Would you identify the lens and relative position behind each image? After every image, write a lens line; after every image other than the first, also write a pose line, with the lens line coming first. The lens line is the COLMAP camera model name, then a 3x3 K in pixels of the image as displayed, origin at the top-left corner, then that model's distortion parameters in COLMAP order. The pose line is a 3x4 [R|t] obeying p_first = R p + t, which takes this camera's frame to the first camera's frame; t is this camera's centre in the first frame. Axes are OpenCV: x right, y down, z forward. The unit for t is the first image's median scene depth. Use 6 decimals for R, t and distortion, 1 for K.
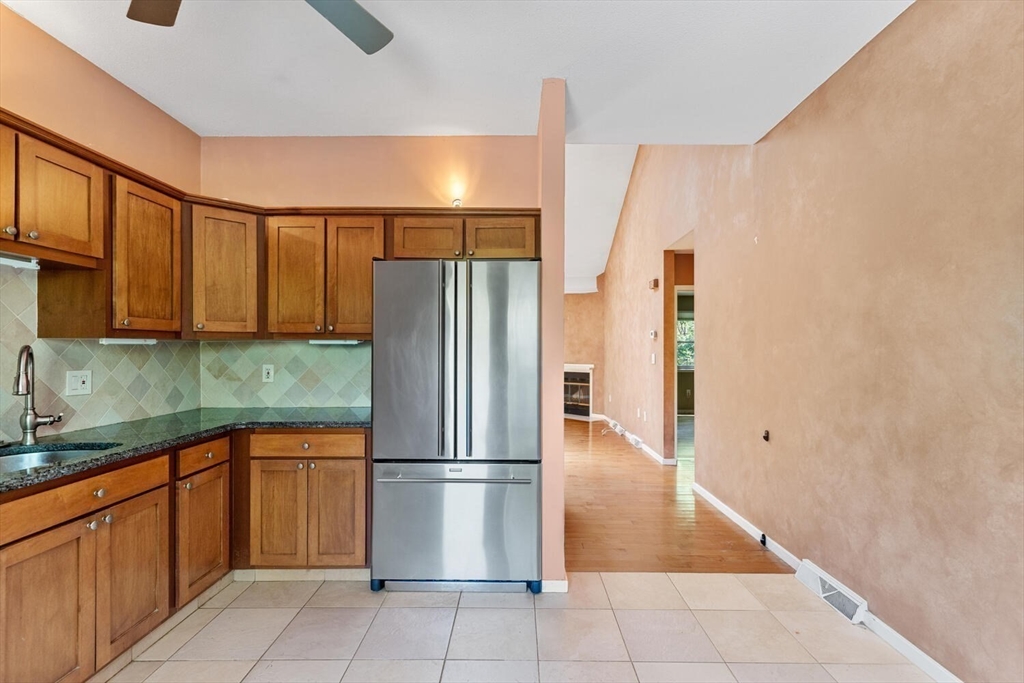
lens RADIAL K [[461.5, 0, 515.6], [0, 461.5, 350.8], [0, 0, 1]] dist [0.004049, 0.000127]
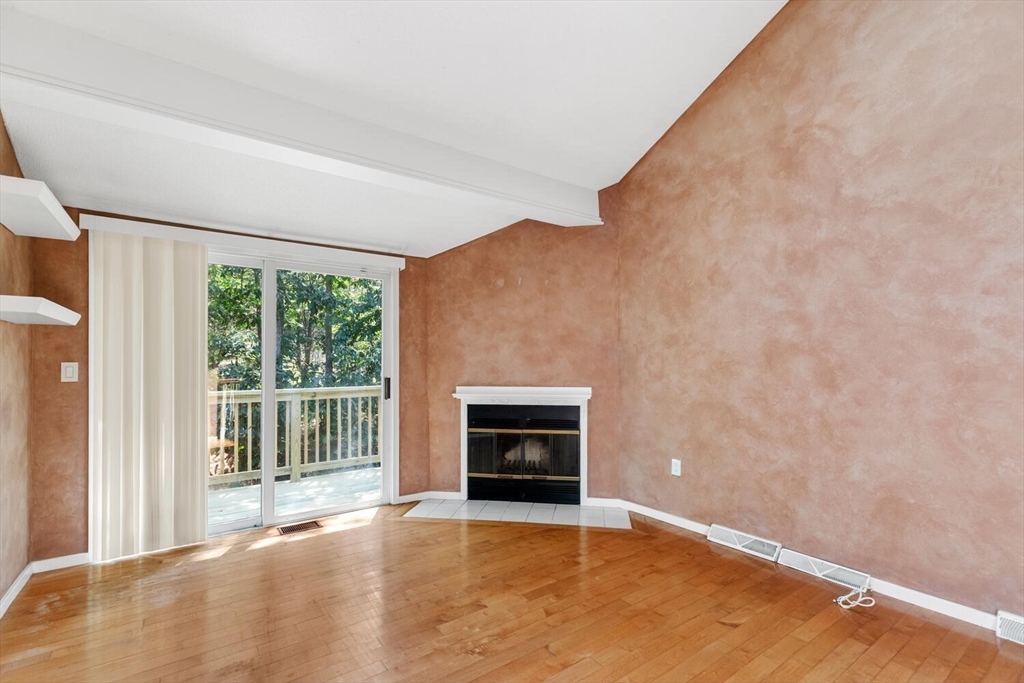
lens RADIAL K [[462.4, 0, 514.0], [0, 462.4, 356.8], [0, 0, 1]] dist [0.001993, 0.000123]
pose [[0.806302, 0.004966, 0.591483, -0.571433], [0.000357, 0.999960, -0.008881, 0.015522], [-0.591504, 0.007372, 0.806268, 2.505577]]
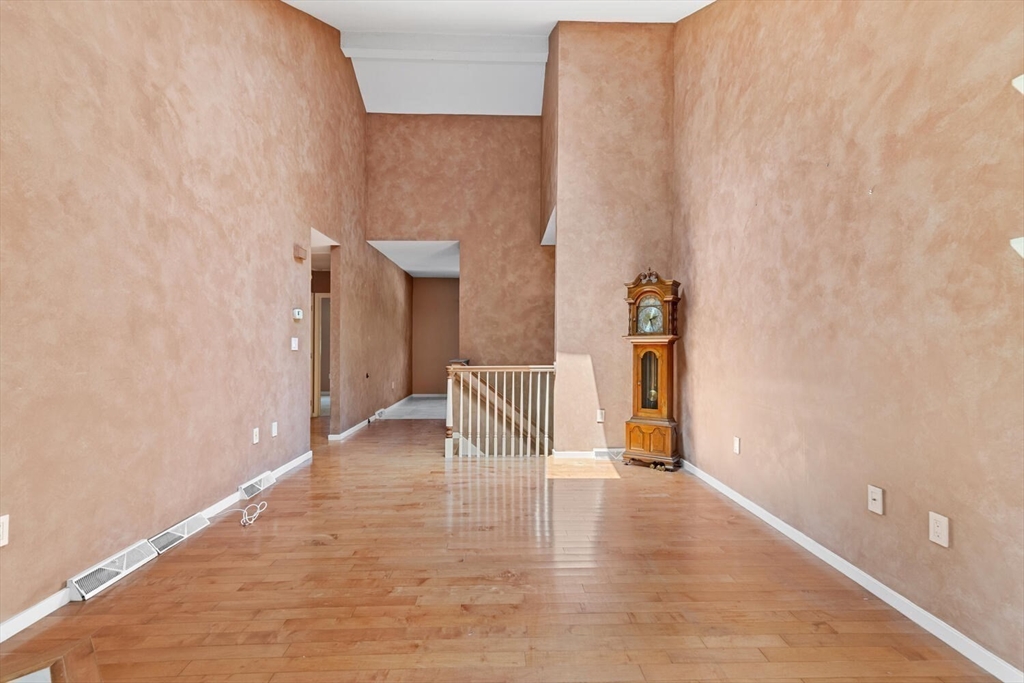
lens RADIAL K [[467.6, 0, 515.3], [0, 467.6, 345.5], [0, 0, 1]] dist [0.007846, -0.000649]
pose [[-0.999256, -0.003339, -0.038415, -0.117639], [-0.003364, 0.999994, 0.000578, 0.041538], [0.038413, 0.000707, -0.999262, 4.162548]]
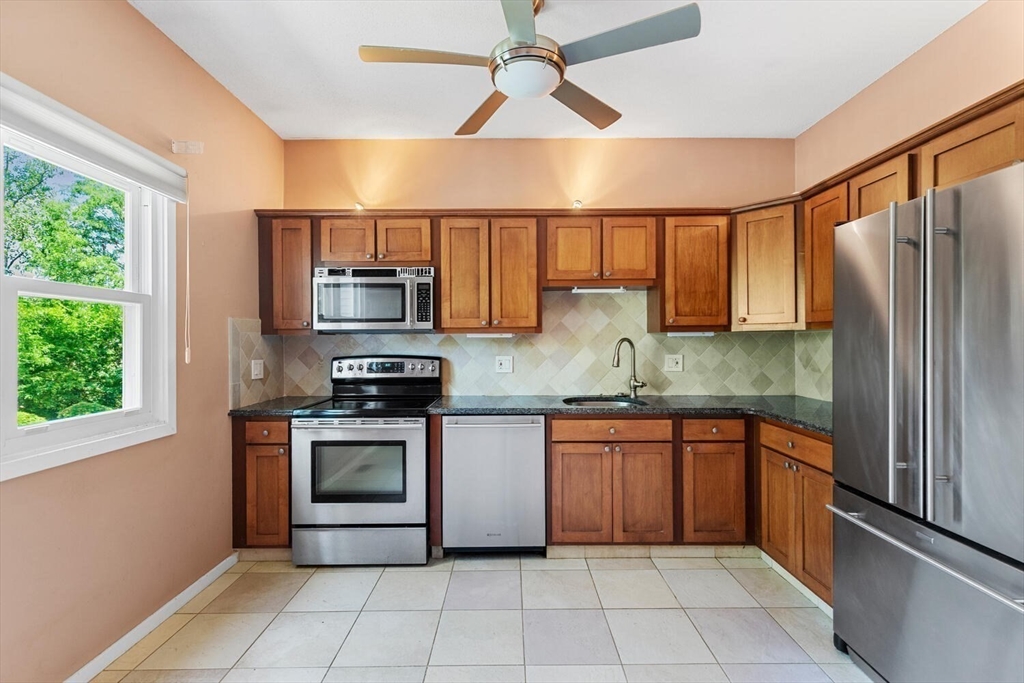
lens RADIAL K [[463.0, 0, 513.0], [0, 463.0, 342.9], [0, 0, 1]] dist [0.004084, -0.000102]
pose [[0.009928, 0.005913, -0.999933, 0.468131], [-0.001707, 0.999981, 0.005896, -0.002040], [0.999949, 0.001648, 0.009938, 0.436801]]
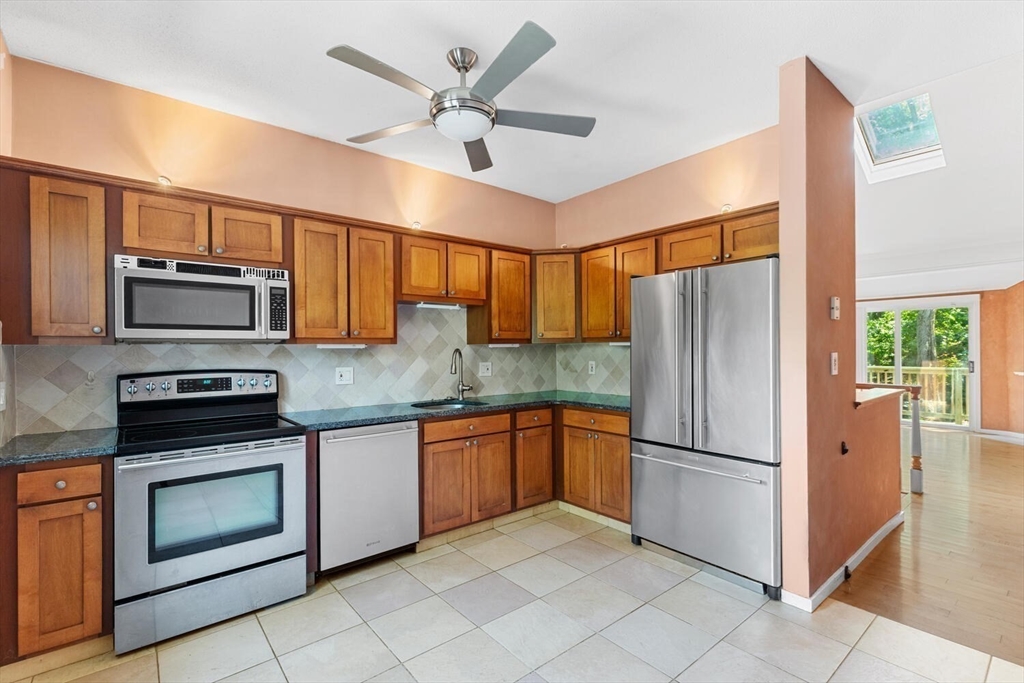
lens RADIAL K [[459.0, 0, 512.2], [0, 459.0, 353.8], [0, 0, 1]] dist [0.001929, -0.000221]
pose [[0.638504, 0.001875, -0.769616, 0.431115], [0.003775, 0.999977, 0.005569, 0.000292], [0.769610, -0.006461, 0.638482, -0.037248]]
